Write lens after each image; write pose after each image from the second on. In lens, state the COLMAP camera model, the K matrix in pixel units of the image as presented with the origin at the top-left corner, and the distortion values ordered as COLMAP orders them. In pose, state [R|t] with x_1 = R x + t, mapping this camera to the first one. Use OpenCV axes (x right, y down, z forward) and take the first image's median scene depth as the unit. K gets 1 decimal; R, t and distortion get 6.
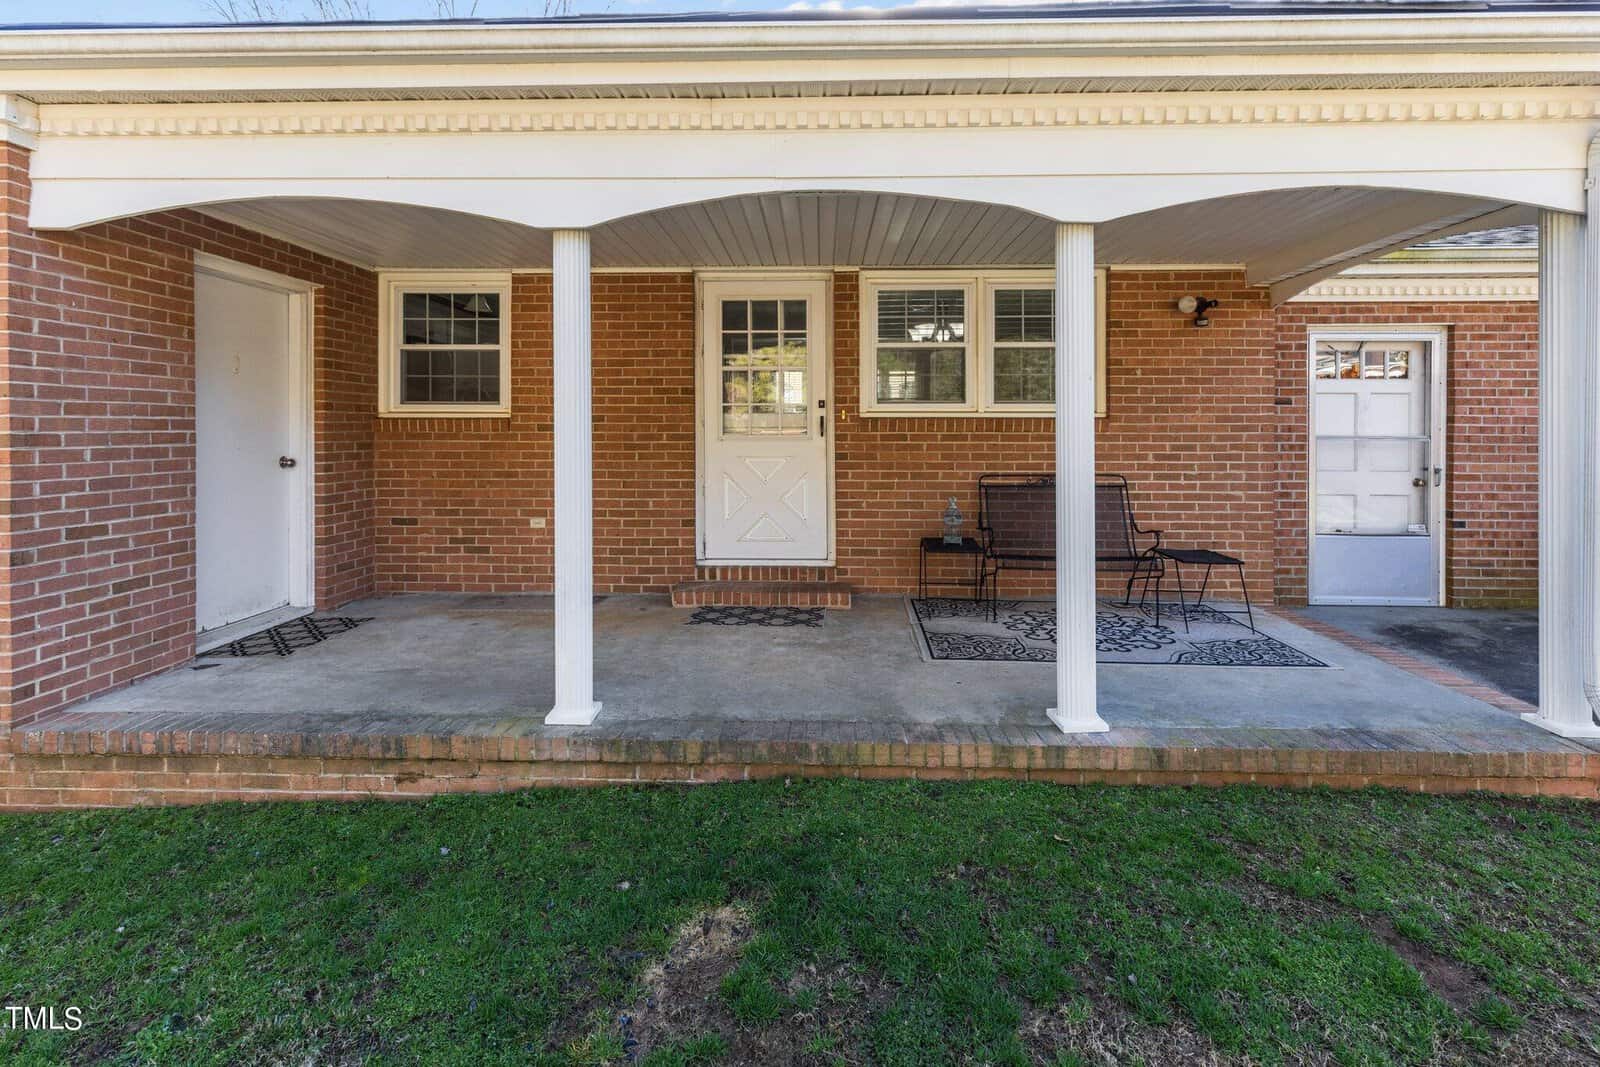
lens RADIAL K [[1184.0, 0, 824.8], [0, 1184.0, 460.1], [0, 0, 1]] dist [-0.008459, 0.002705]
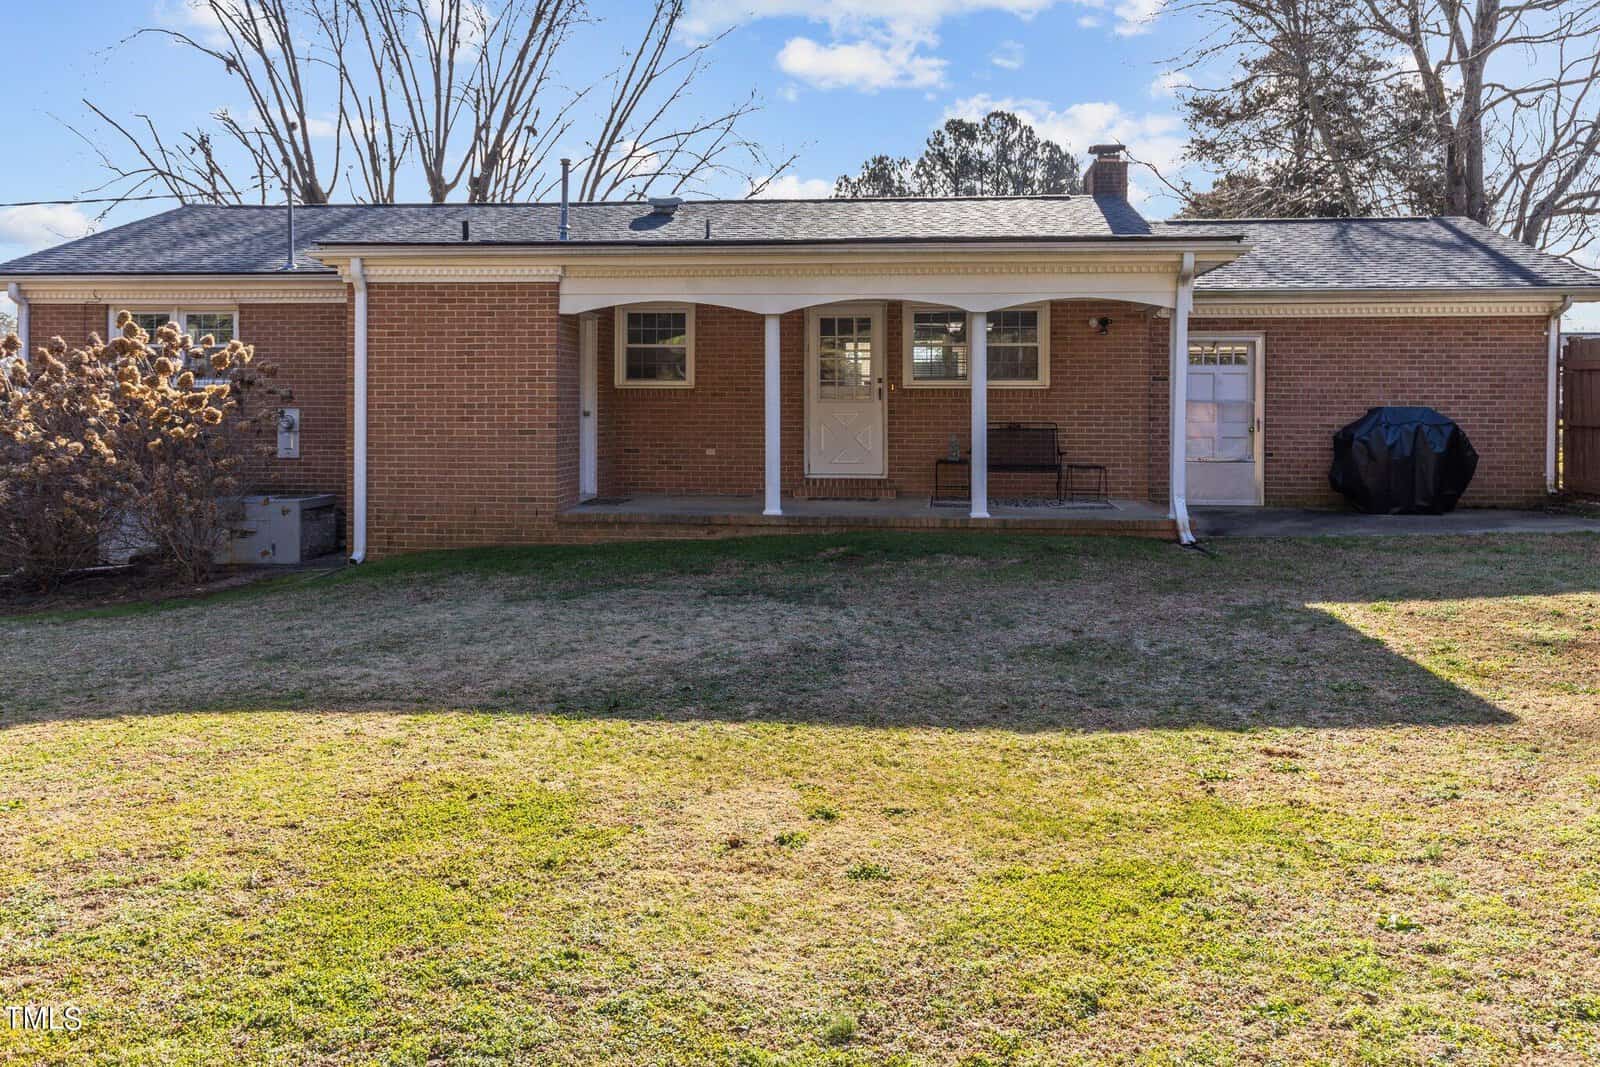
lens RADIAL K [[1184.0, 0, 824.8], [0, 1184.0, 460.1], [0, 0, 1]] dist [-0.008459, 0.002705]
pose [[0.998377, 0.003881, -0.056826, 0.015056], [-0.002341, 0.999629, 0.027138, 0.019292], [0.056910, -0.026961, 0.998015, -0.672017]]
